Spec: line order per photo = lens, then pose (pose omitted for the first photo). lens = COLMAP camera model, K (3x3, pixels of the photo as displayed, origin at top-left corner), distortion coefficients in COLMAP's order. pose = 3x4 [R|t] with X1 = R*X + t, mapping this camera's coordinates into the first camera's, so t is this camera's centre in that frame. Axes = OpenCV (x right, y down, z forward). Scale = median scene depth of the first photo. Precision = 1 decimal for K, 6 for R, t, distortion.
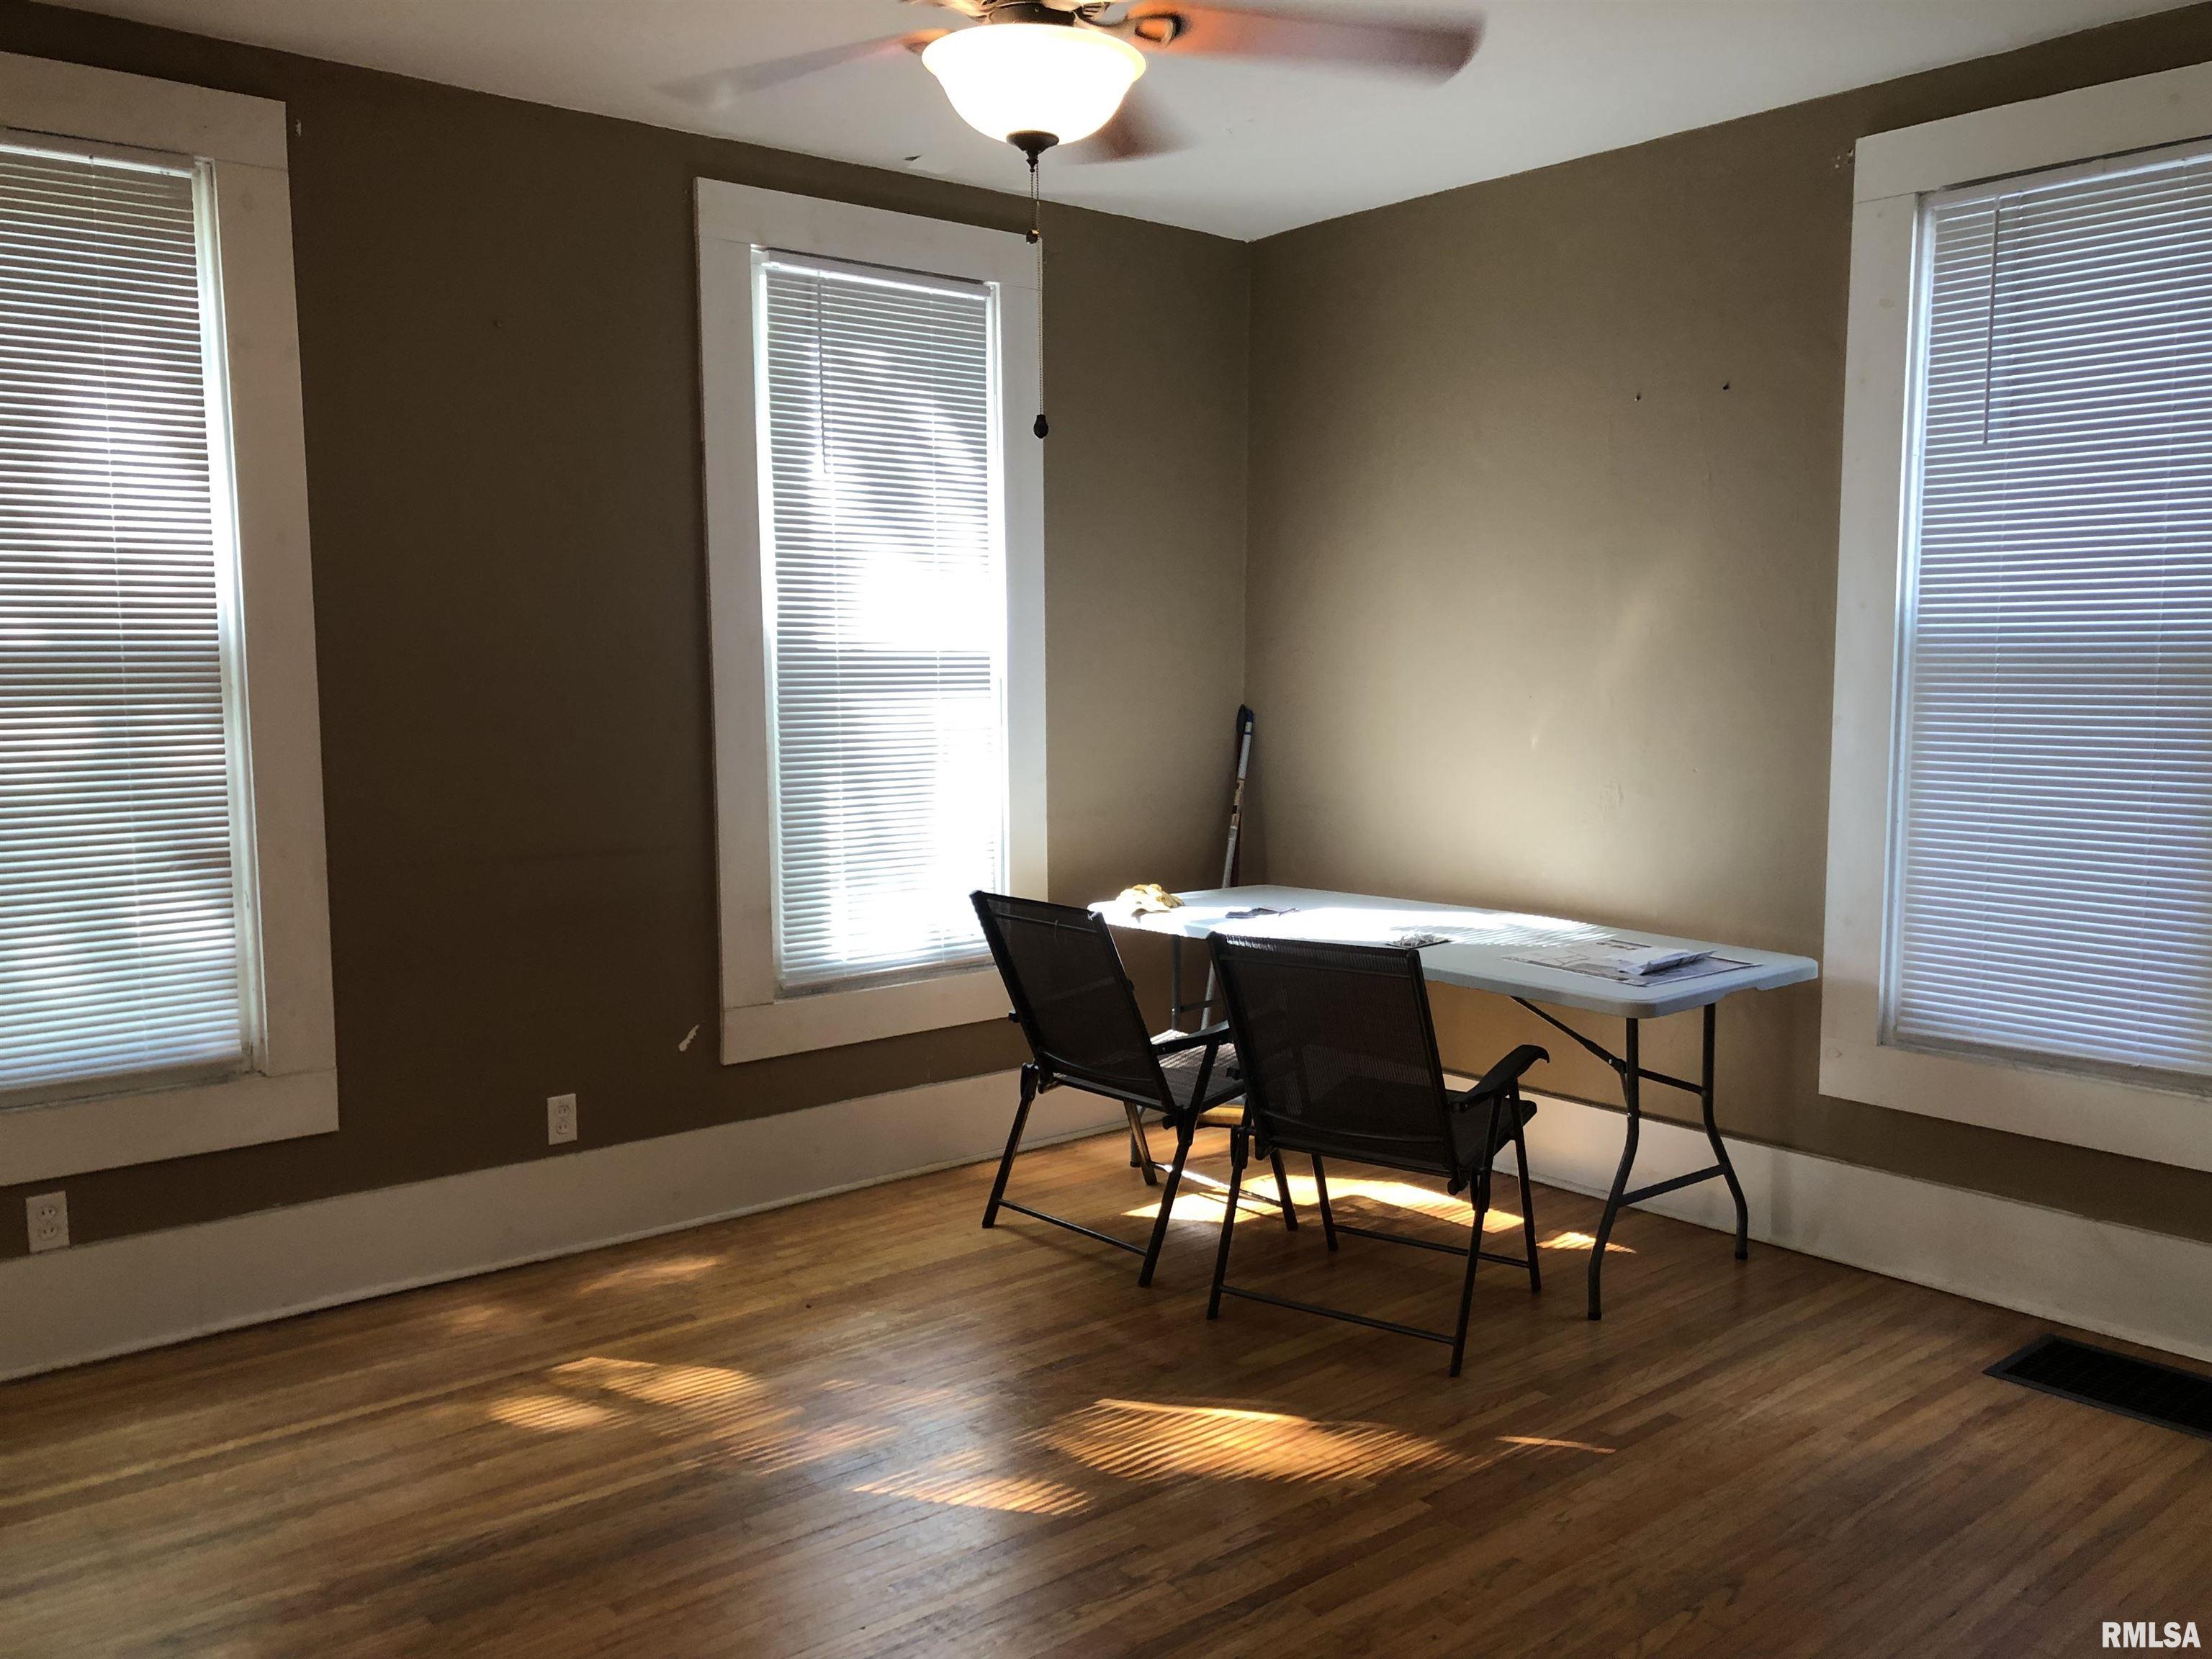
lens RADIAL K [[1822.7, 0, 1096.8], [0, 1822.7, 838.4], [0, 0, 1]] dist [0.017957, -0.001427]
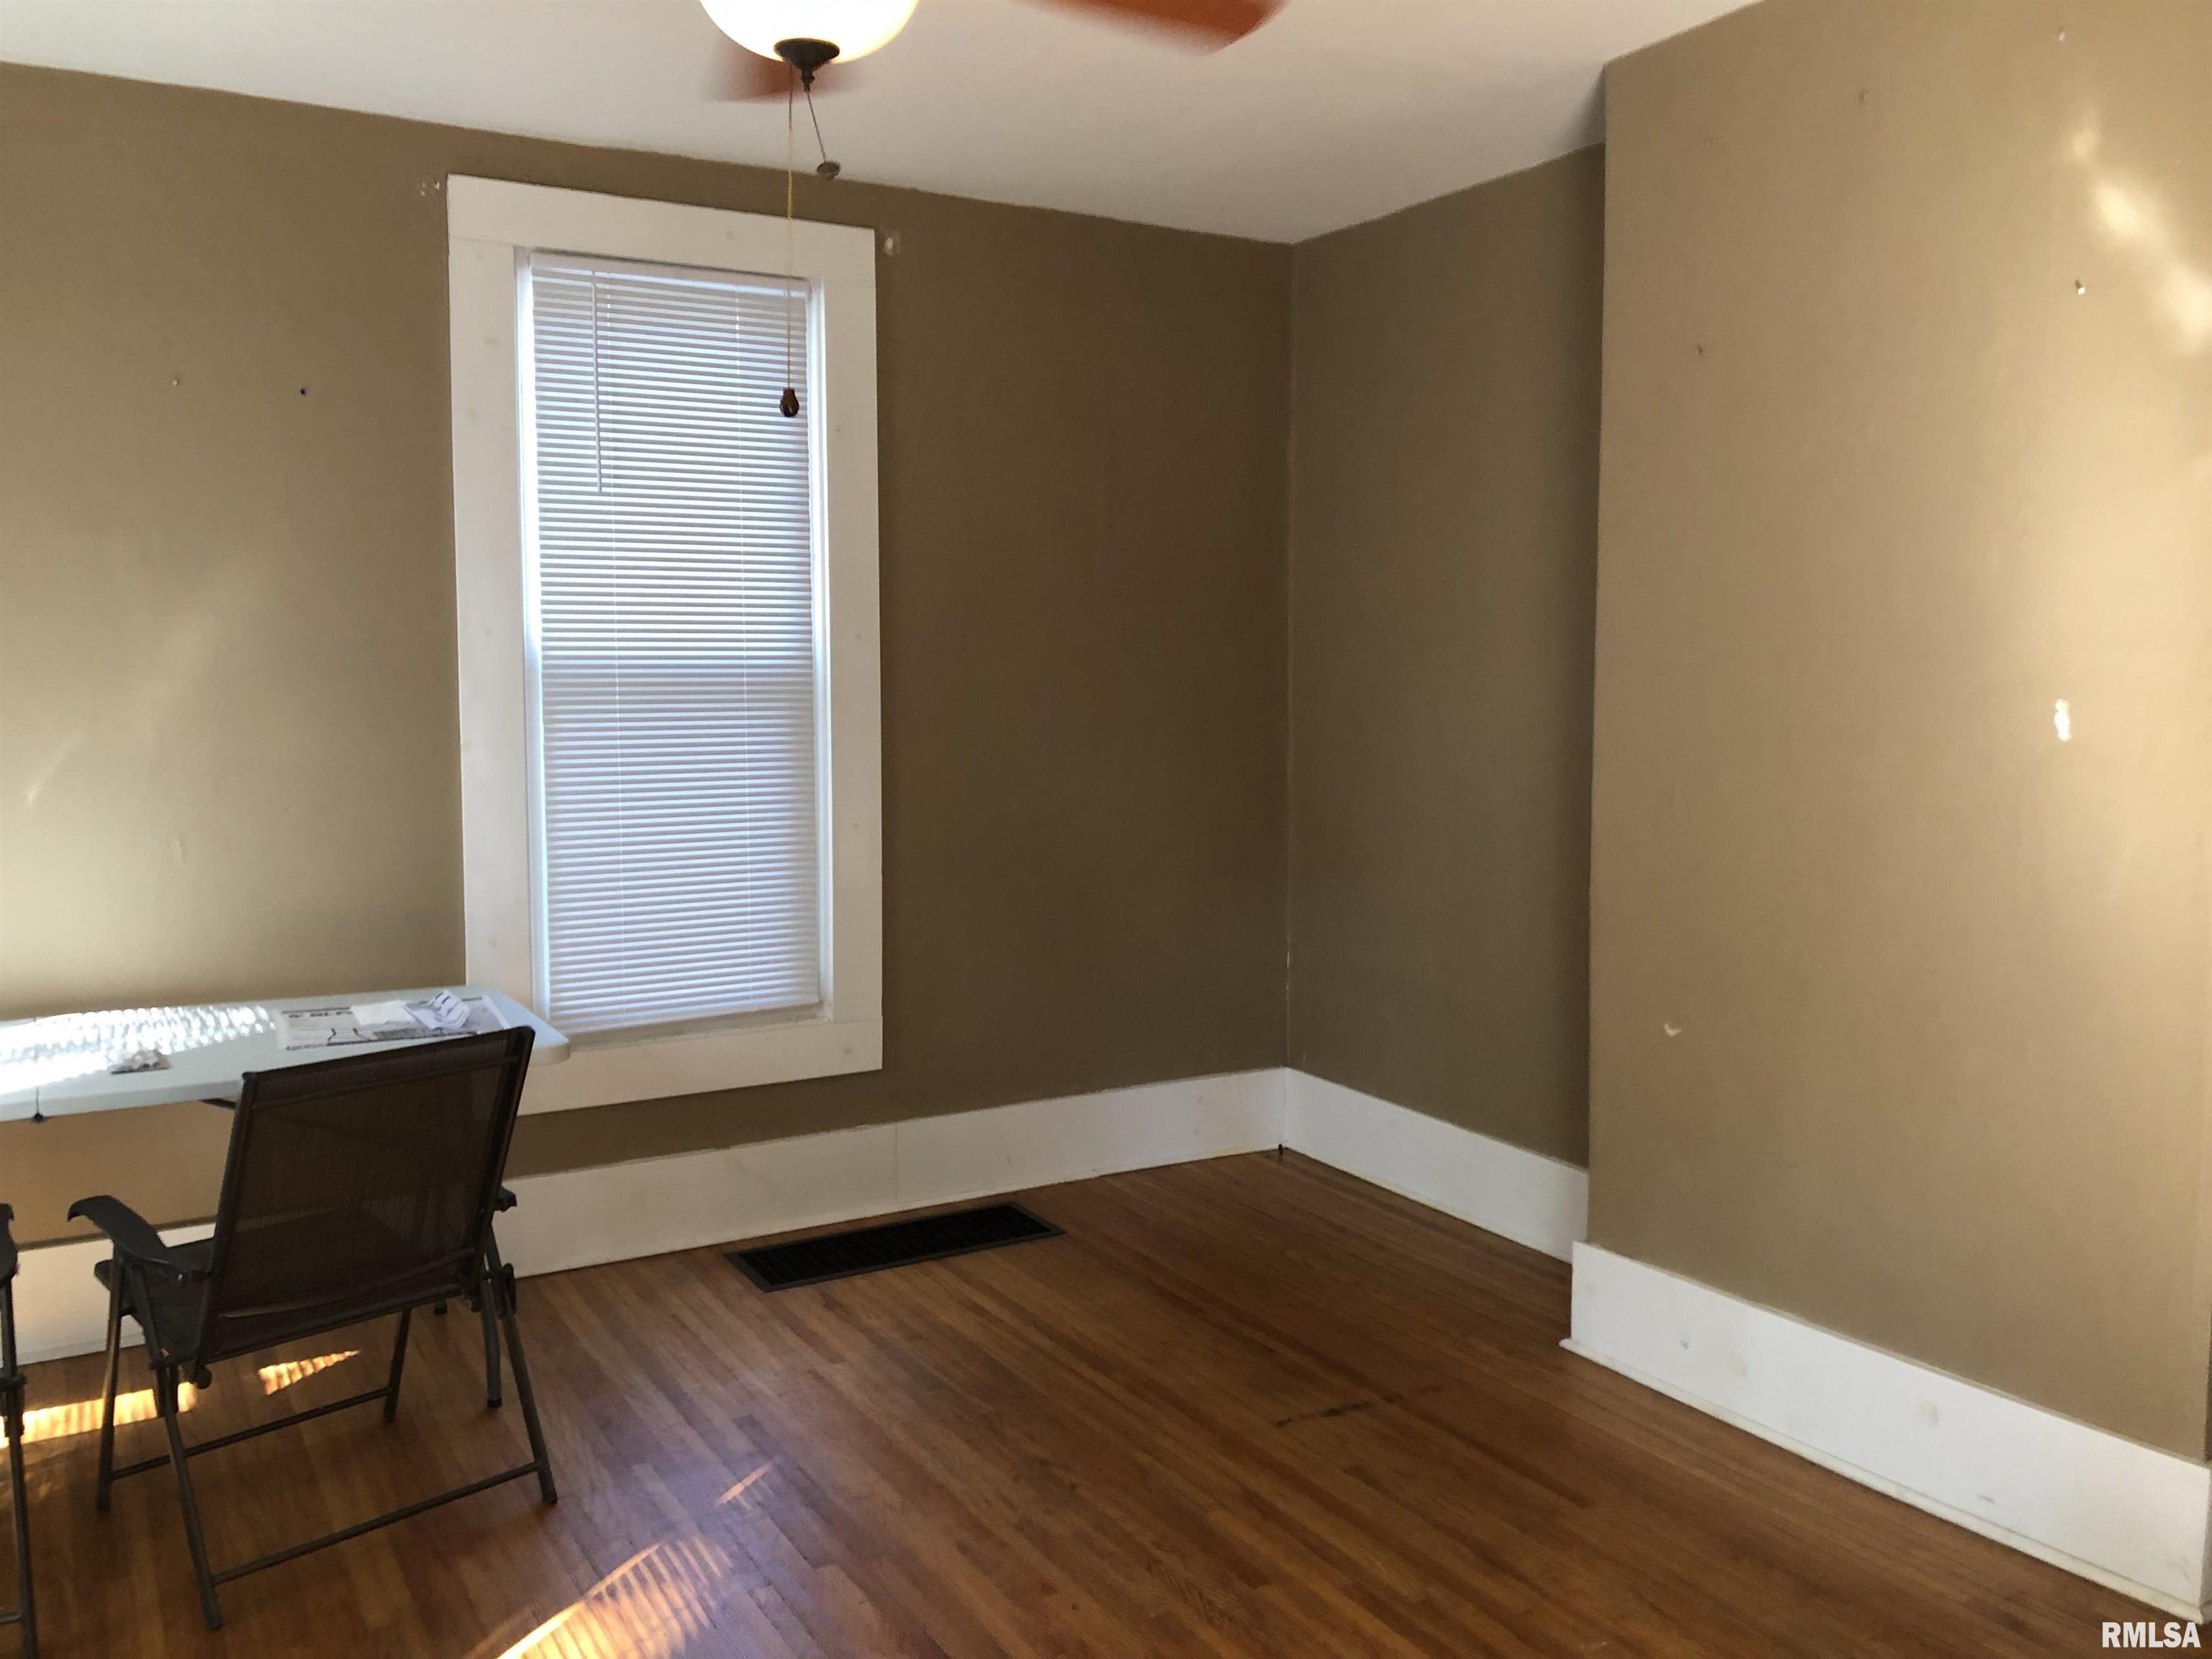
lens RADIAL K [[1822.7, 0, 1137.0], [0, 1822.7, 777.0], [0, 0, 1]] dist [0.017957, -0.001427]
pose [[0.157036, -0.061603, 0.985670, -0.570726], [0.105925, 0.993346, 0.045206, -0.058141], [-0.981896, 0.097309, 0.162516, 0.516200]]
